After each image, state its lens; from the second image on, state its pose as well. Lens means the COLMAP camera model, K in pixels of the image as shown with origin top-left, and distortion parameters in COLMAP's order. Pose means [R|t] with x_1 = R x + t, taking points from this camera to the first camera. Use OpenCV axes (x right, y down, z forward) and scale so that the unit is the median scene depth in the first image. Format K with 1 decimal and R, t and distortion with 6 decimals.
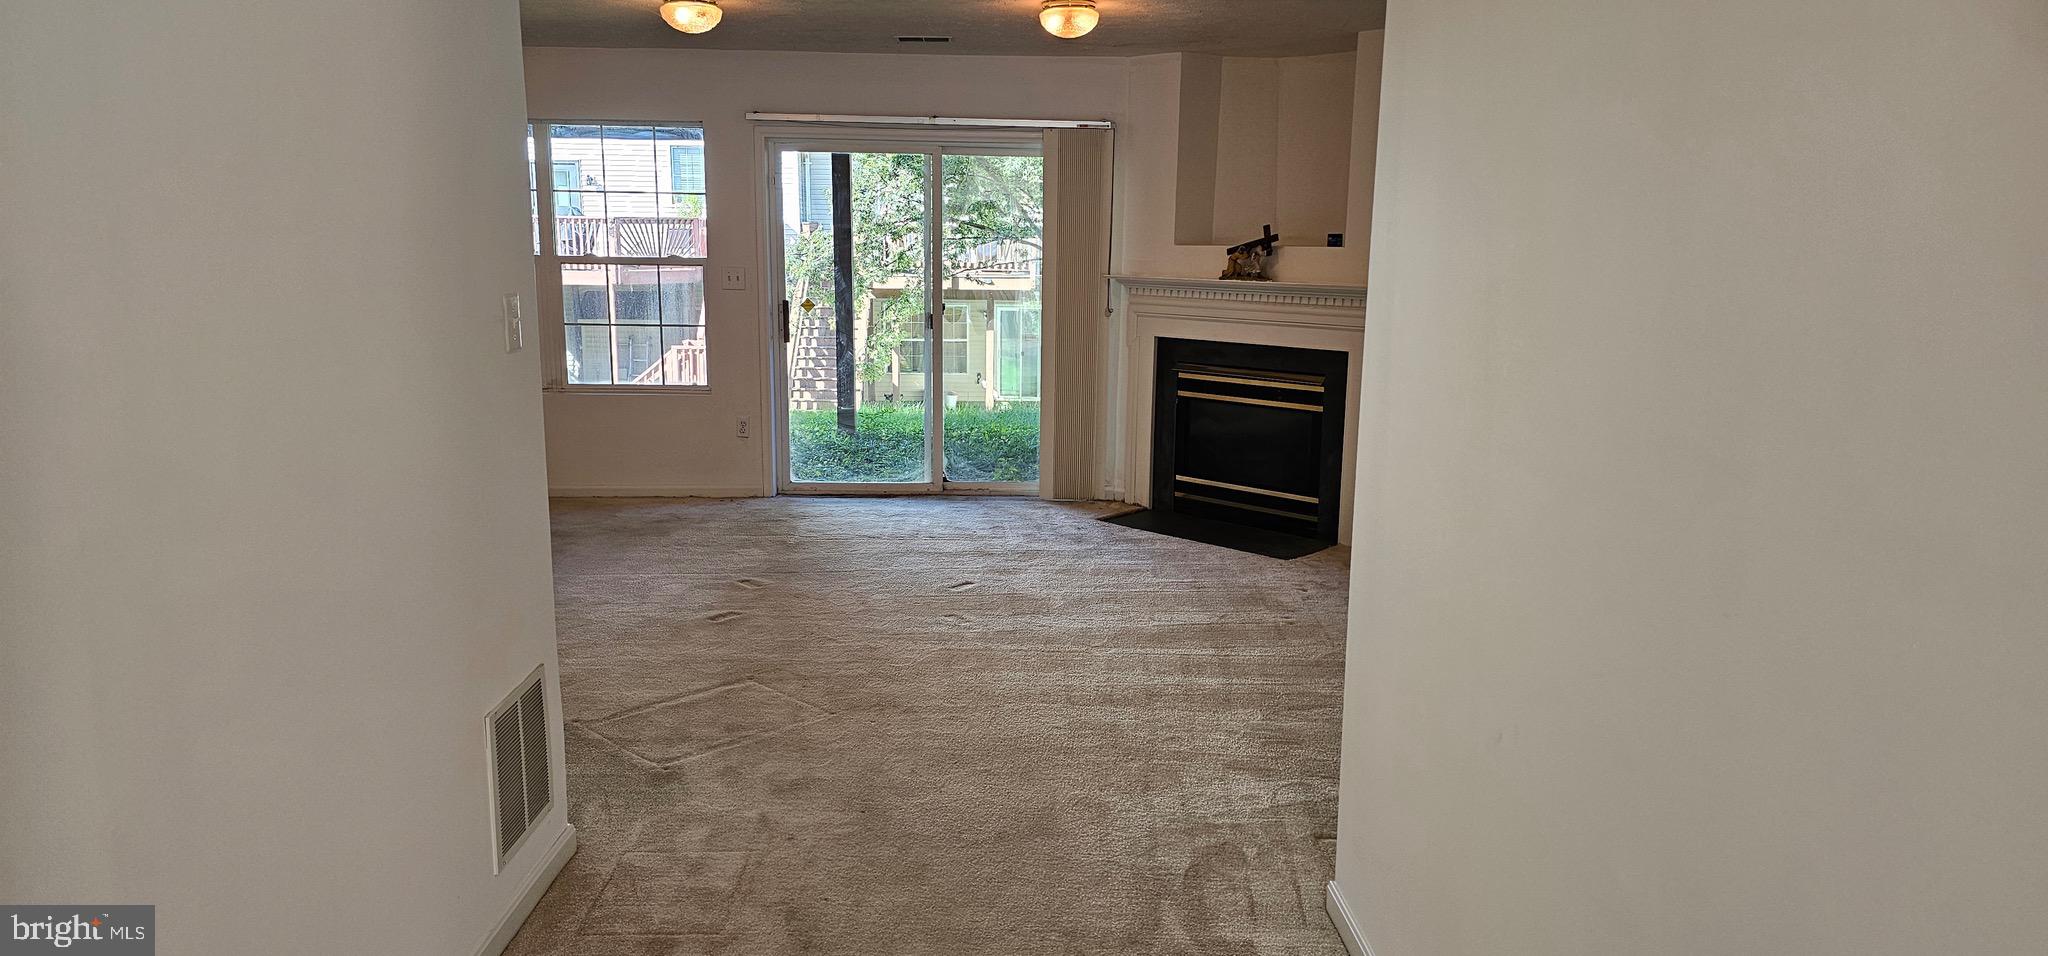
lens RADIAL K [[1406.3, 0, 1080.0], [0, 1406.3, 481.1], [0, 0, 1]] dist [0.108433, -0.120758]
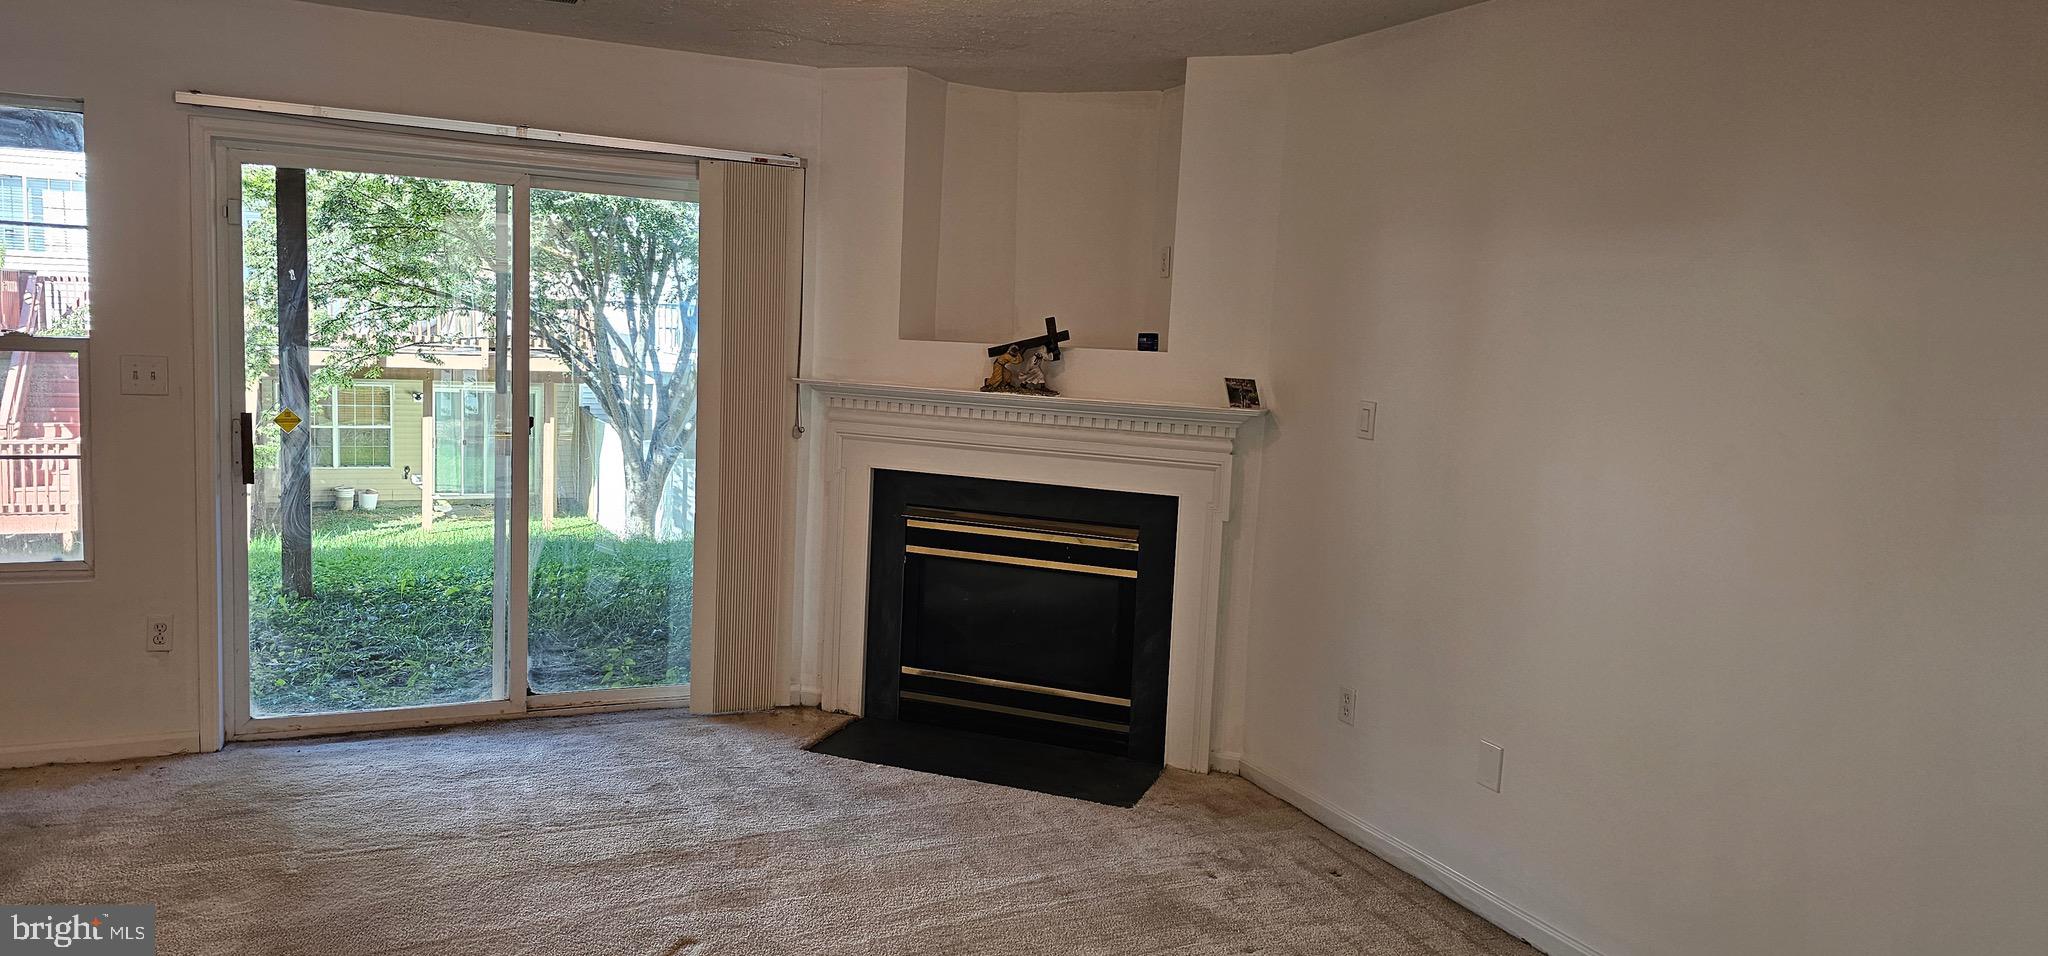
lens RADIAL K [[1406.3, 0, 1080.0], [0, 1406.3, 481.1], [0, 0, 1]] dist [0.108433, -0.120758]
pose [[0.925036, -0.010701, 0.379729, -0.116153], [0.031972, 0.998250, -0.049752, -0.059418], [-0.378532, 0.058163, 0.923759, 0.324617]]
